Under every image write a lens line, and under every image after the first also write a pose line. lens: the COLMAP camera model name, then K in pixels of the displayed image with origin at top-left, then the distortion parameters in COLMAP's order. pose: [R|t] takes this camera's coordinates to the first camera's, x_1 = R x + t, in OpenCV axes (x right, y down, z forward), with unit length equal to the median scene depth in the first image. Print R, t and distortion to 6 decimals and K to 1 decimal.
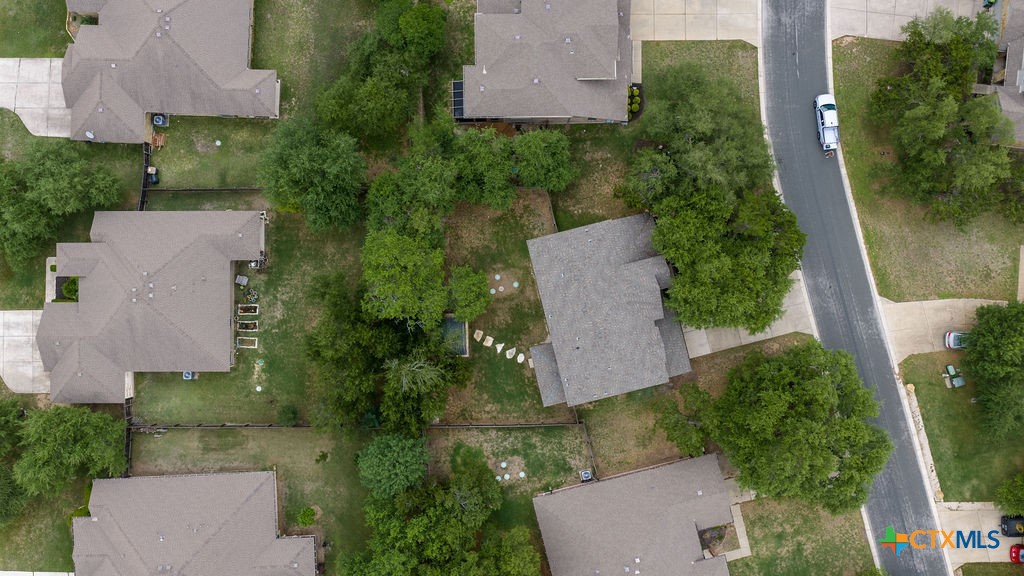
lens RADIAL K [[845.4, 0, 510.1], [0, 845.4, 287.5], [0, 0, 1]] dist [0.026332, -0.055628]
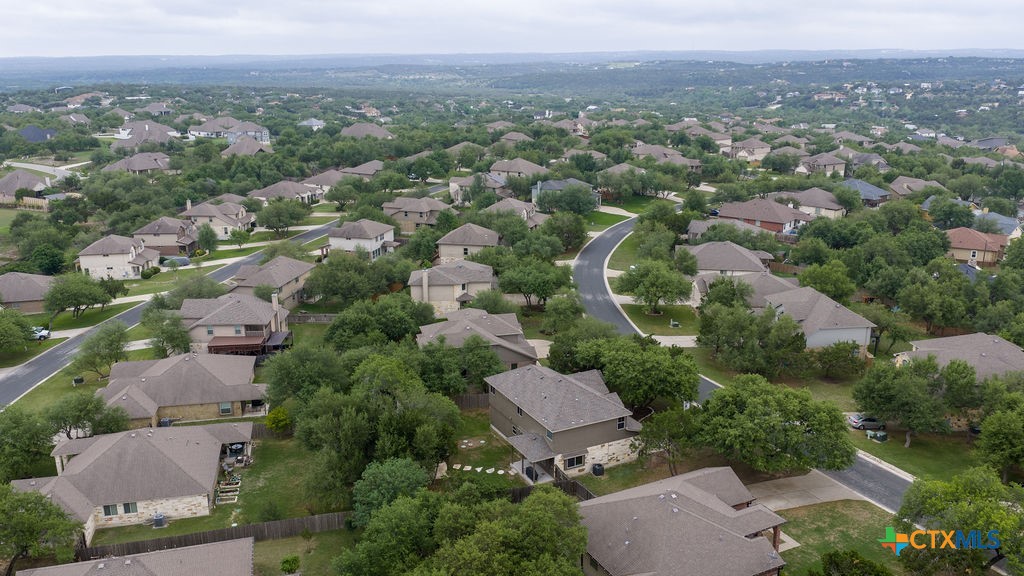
lens RADIAL K [[845.4, 0, 510.1], [0, 845.4, 287.5], [0, 0, 1]] dist [0.026332, -0.055628]
pose [[0.974766, -0.070628, 0.211763, -0.183848], [0.223023, 0.267299, -0.937450, 1.018168], [0.009606, 0.961022, 0.276306, 0.503799]]
